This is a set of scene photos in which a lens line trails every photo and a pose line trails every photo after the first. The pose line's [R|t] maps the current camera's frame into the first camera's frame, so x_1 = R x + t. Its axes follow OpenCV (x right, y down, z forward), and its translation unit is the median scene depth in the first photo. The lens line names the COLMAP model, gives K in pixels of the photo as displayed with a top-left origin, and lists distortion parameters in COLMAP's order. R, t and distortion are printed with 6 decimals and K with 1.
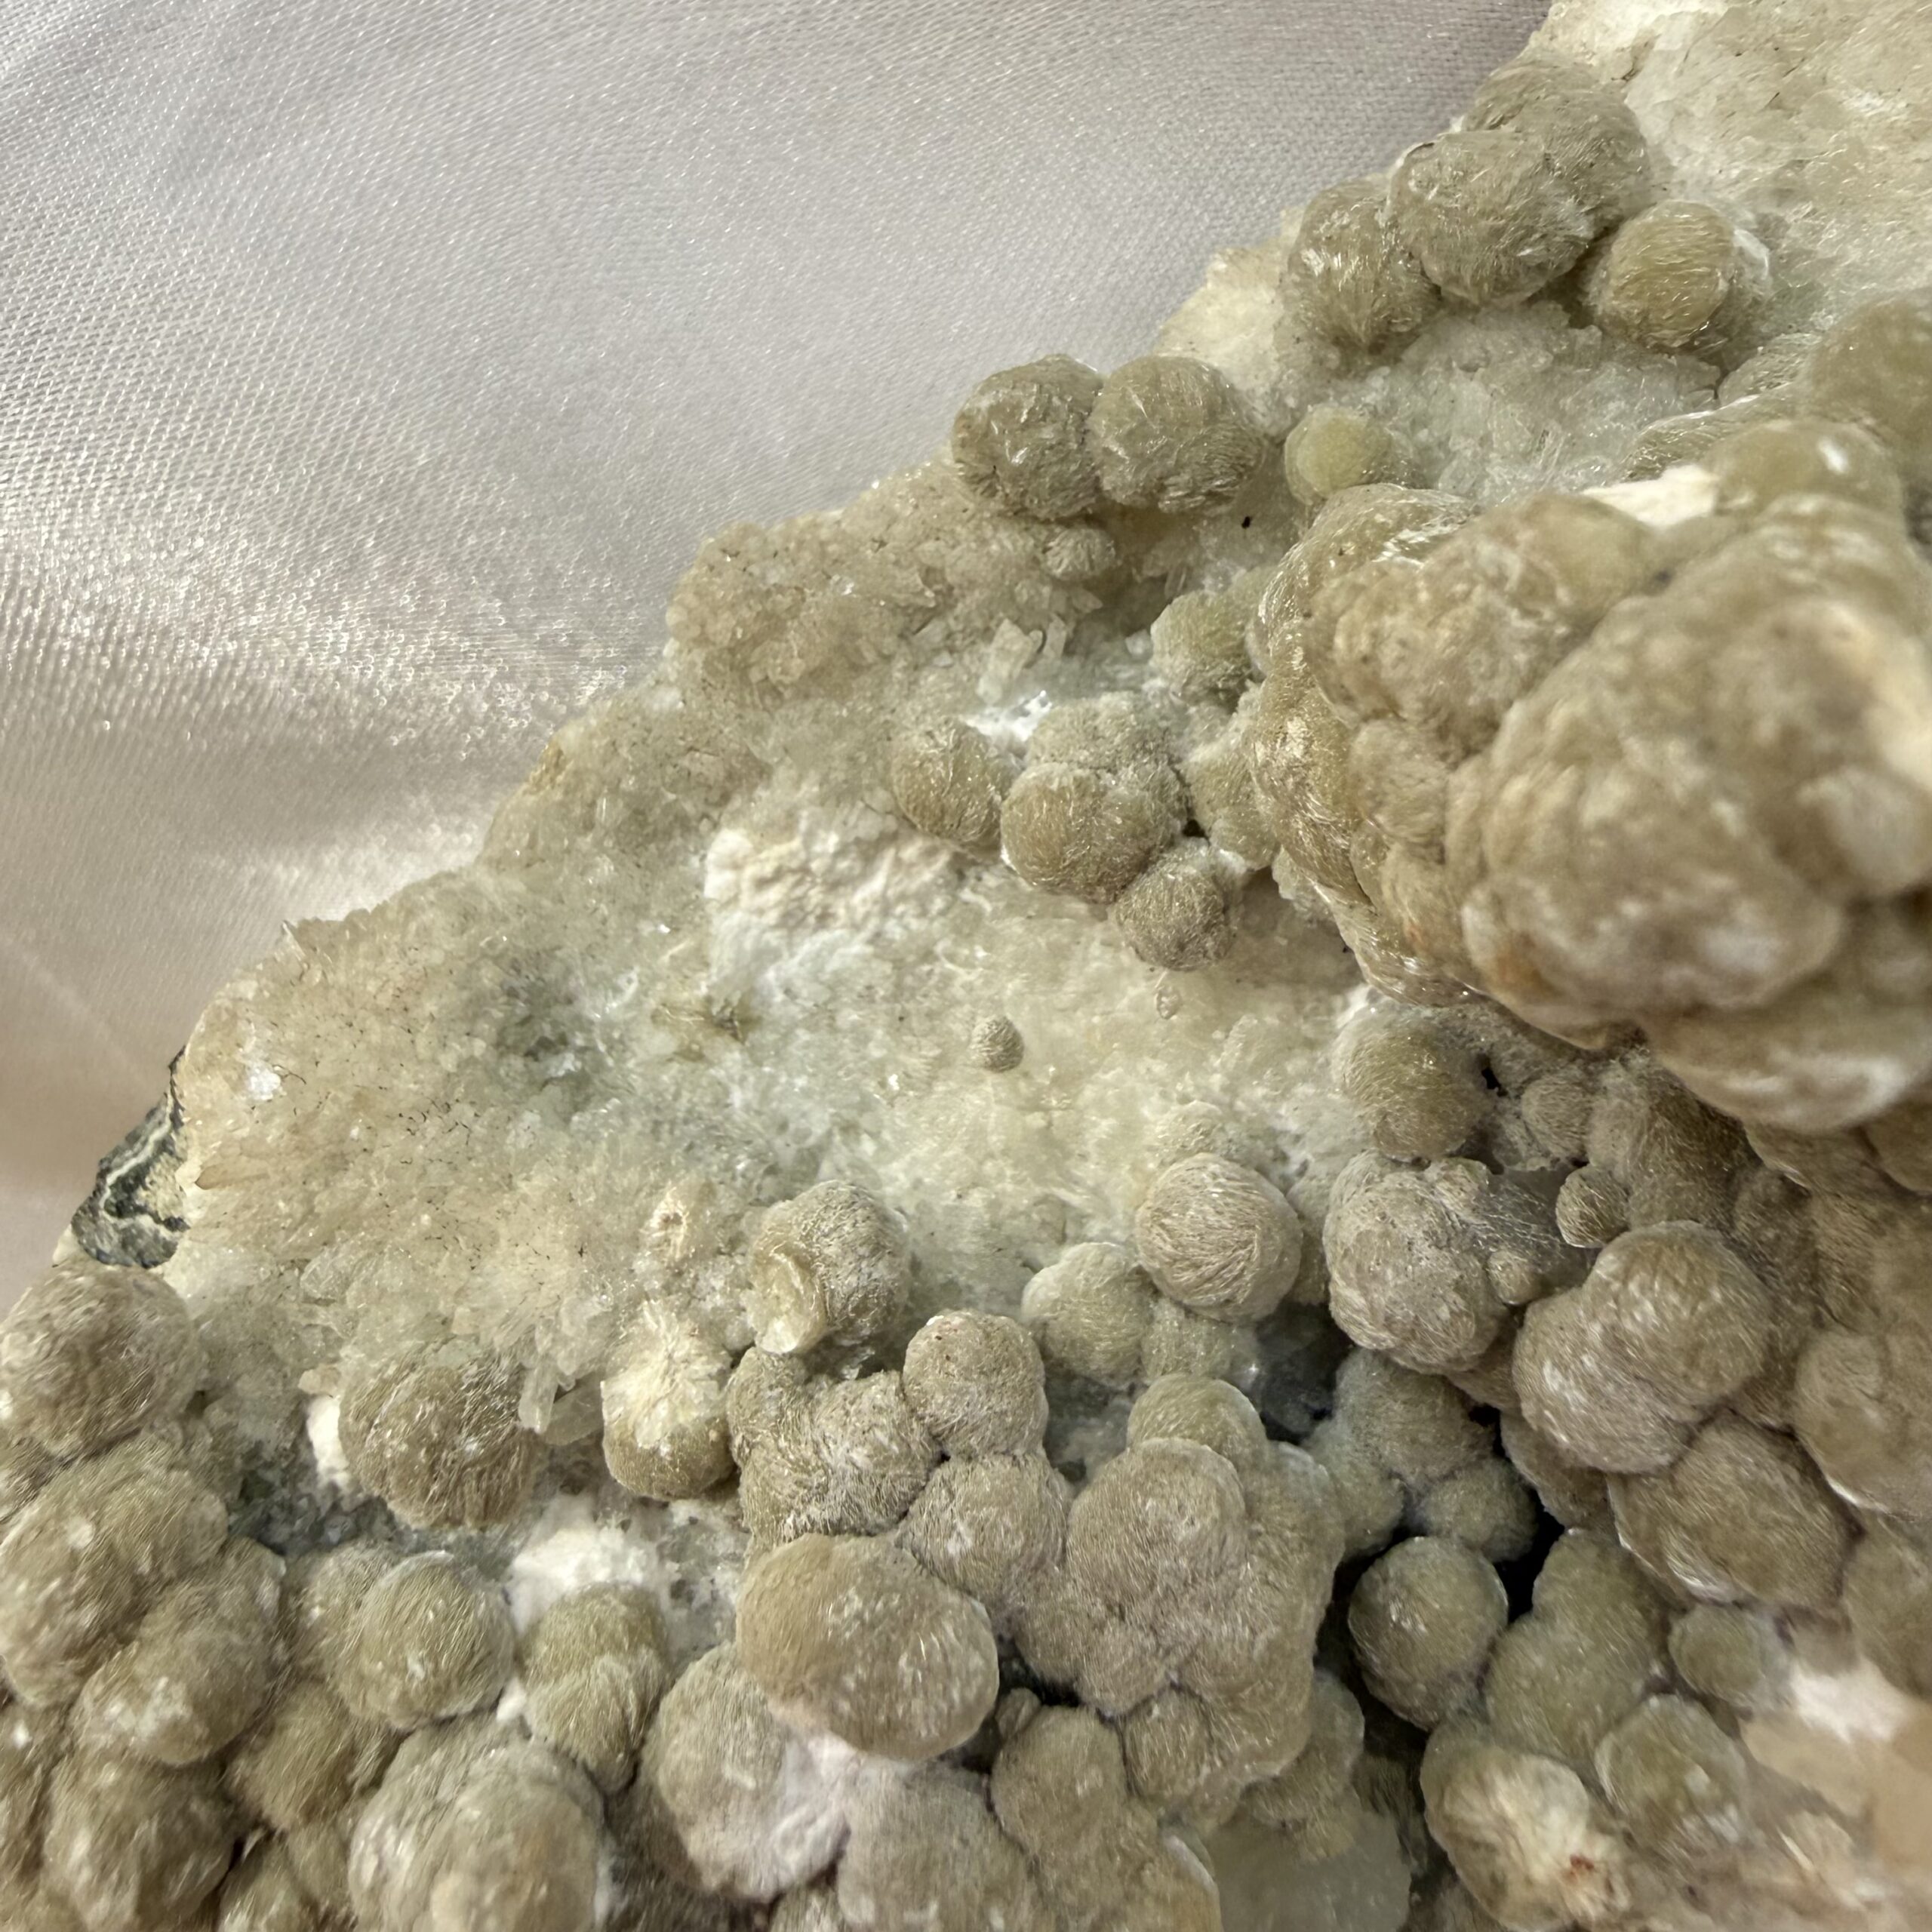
lens RADIAL K [[1774.6, 0, 969.7], [0, 1774.6, 848.7], [0, 0, 1]] dist [0.020460, -0.026575]
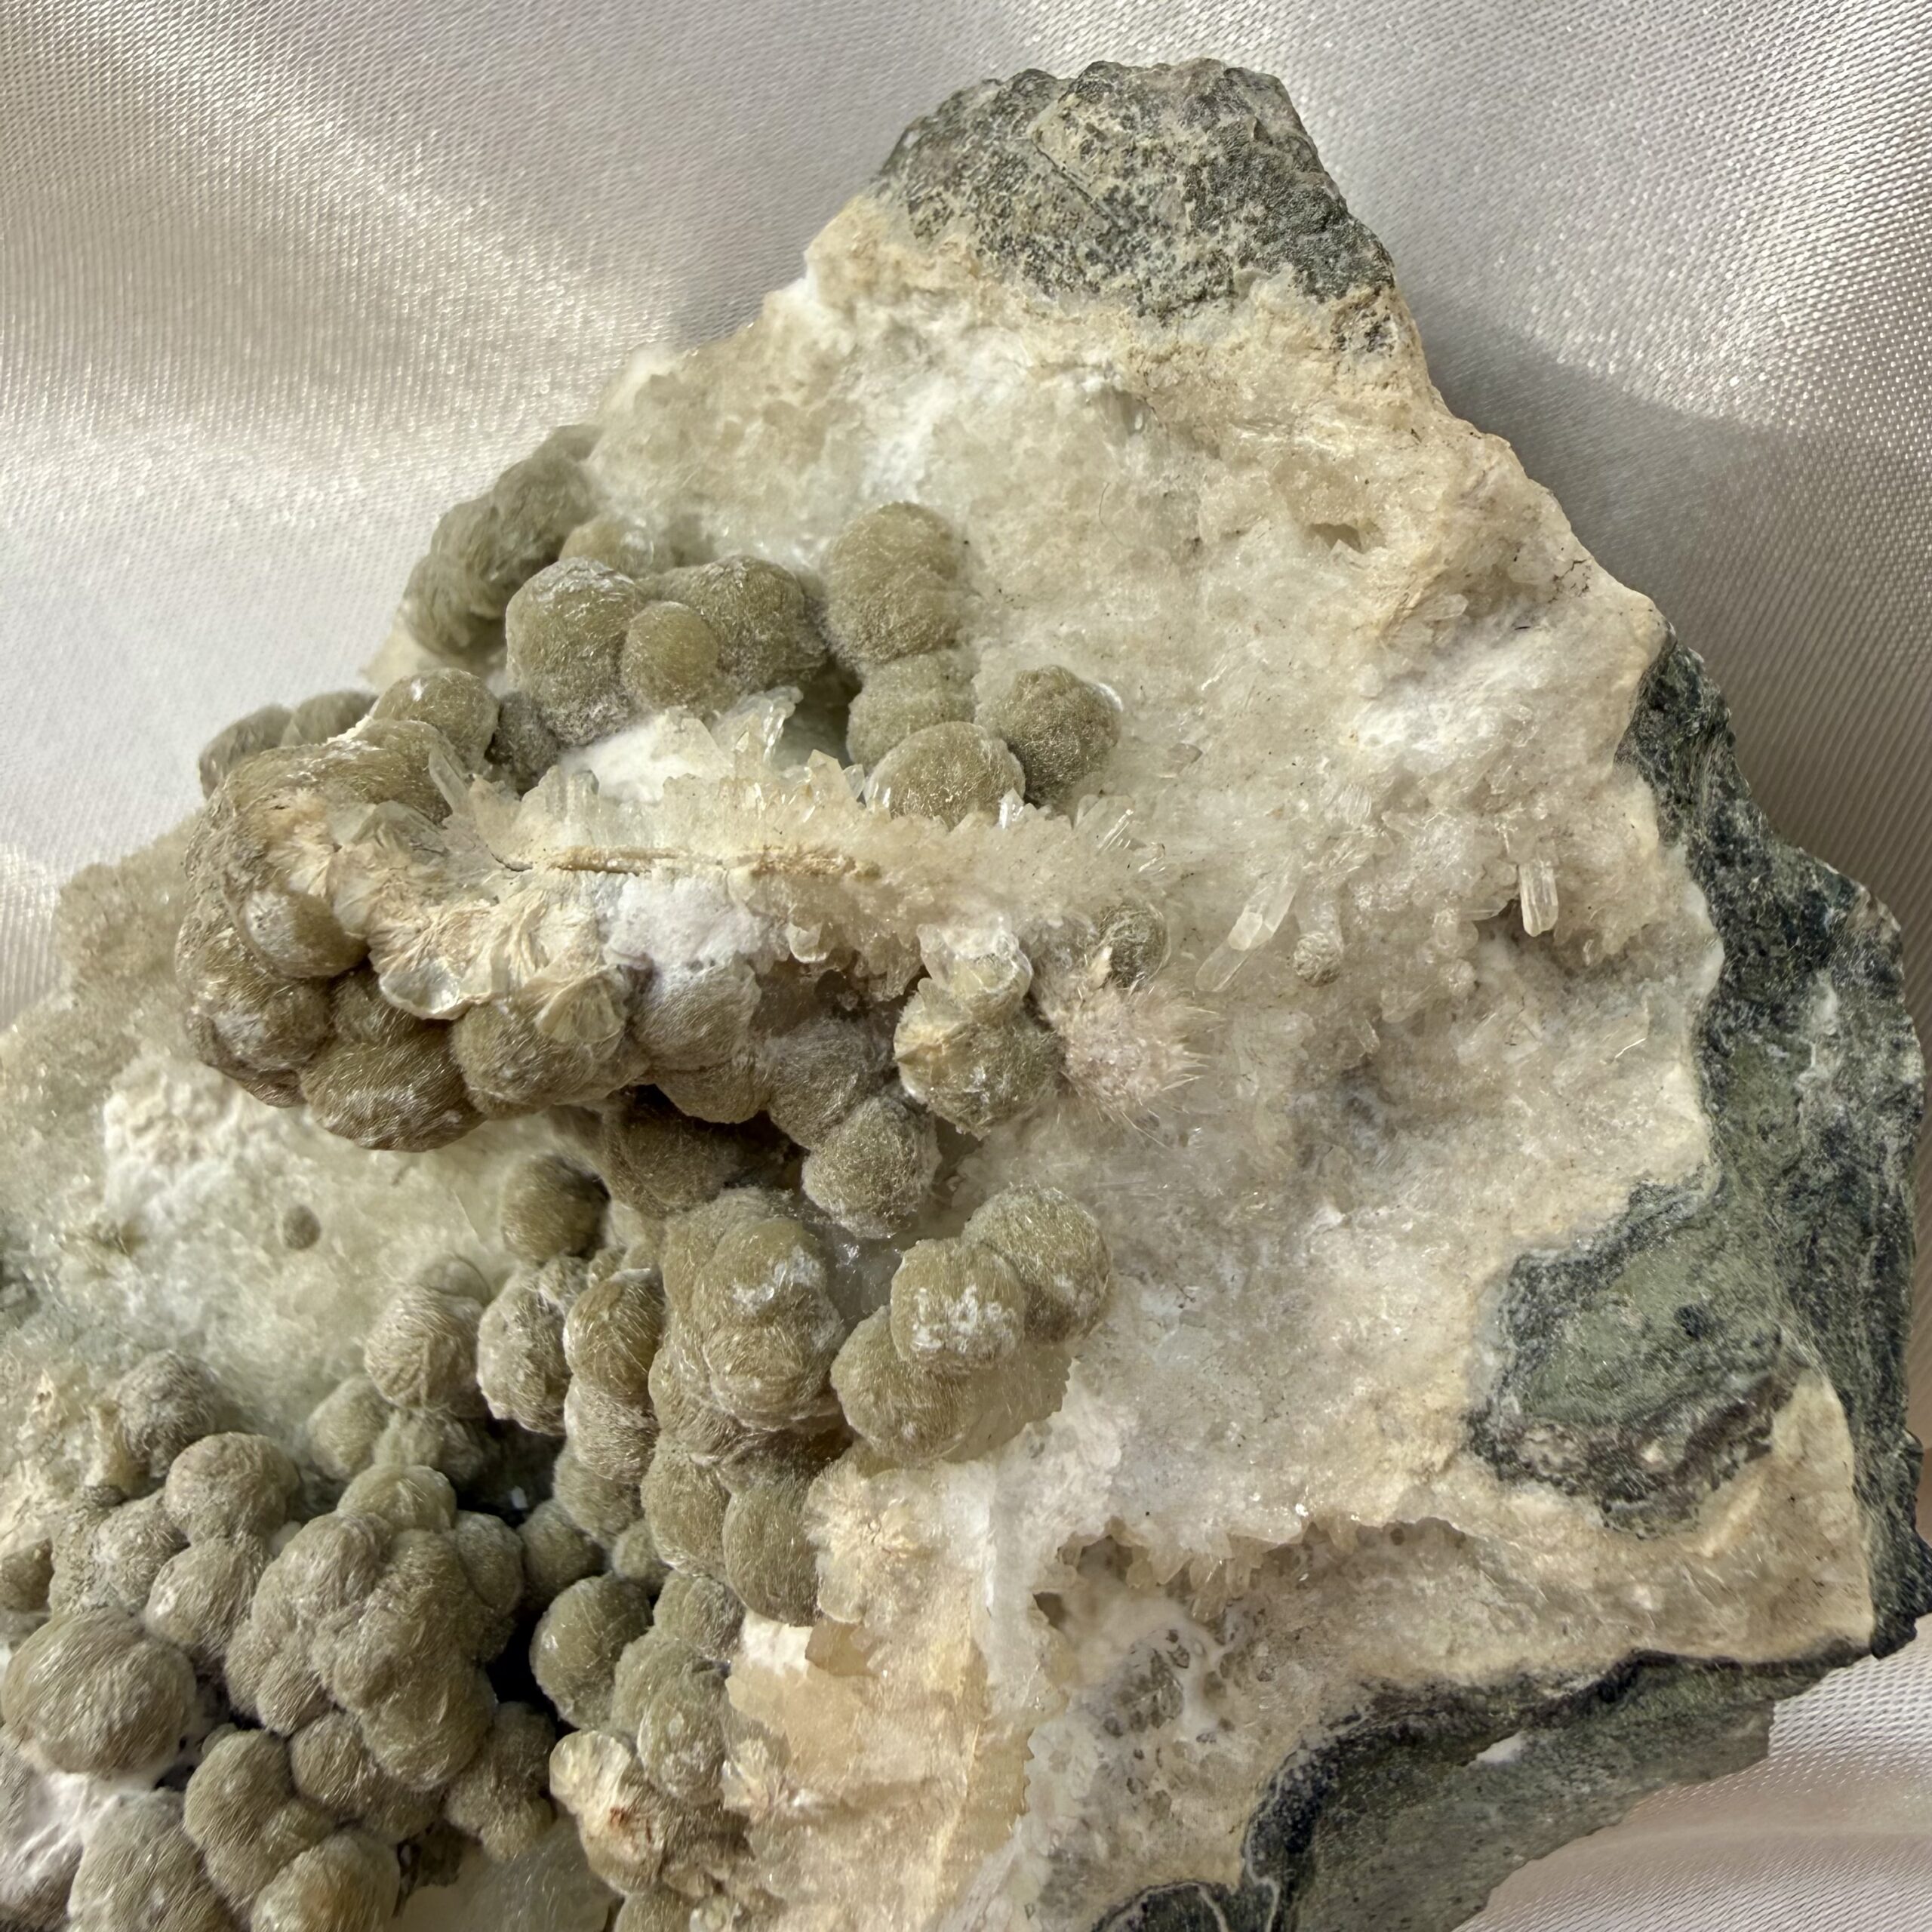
lens RADIAL K [[1774.6, 0, 969.7], [0, 1774.6, 848.7], [0, 0, 1]] dist [0.020460, -0.026575]
pose [[0.978980, -0.164338, -0.120796, 0.678546], [0.139727, 0.971840, -0.189743, 0.152579], [0.148576, 0.168876, 0.974375, -0.223621]]
